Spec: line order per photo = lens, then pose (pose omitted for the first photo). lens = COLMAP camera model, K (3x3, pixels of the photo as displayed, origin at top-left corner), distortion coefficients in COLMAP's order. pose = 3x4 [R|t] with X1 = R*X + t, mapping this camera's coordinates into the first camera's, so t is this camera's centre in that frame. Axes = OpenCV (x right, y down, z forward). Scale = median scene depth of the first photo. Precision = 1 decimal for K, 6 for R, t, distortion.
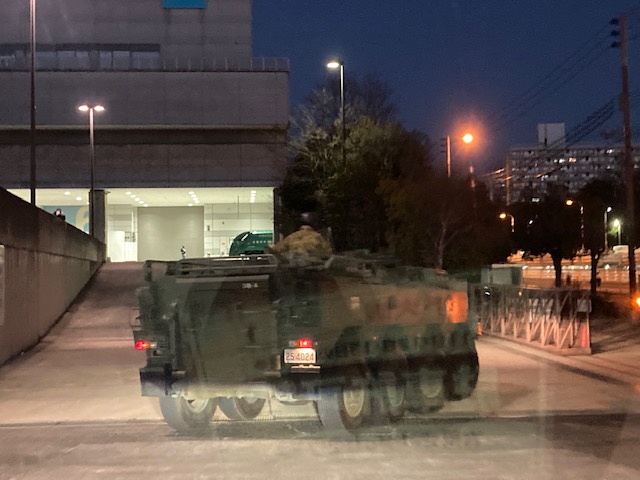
lens RADIAL K [[965.6, 0, 320.0], [0, 965.6, 240.0], [0, 0, 1]] dist [0.053800, 0.057263]
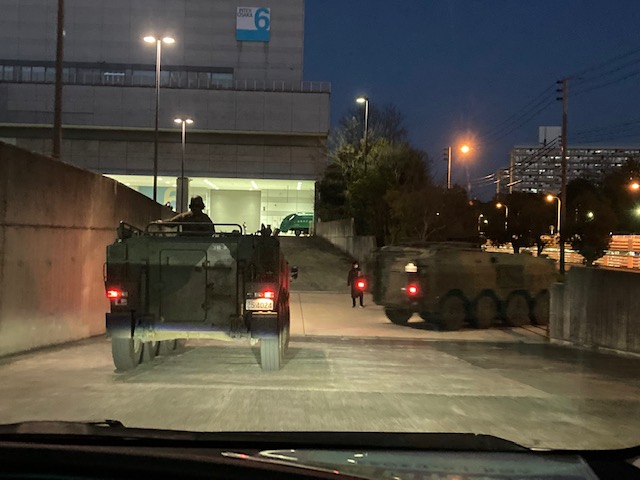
lens RADIAL K [[828.2, 0, 320.0], [0, 828.2, 240.0], [0, 0, 1]] dist [-0.003944, -0.007896]
pose [[0.998250, 0.042012, -0.041616, 0.009090], [-0.040575, 0.998570, 0.034804, -0.013798], [0.043019, -0.033054, 0.998527, -0.131302]]
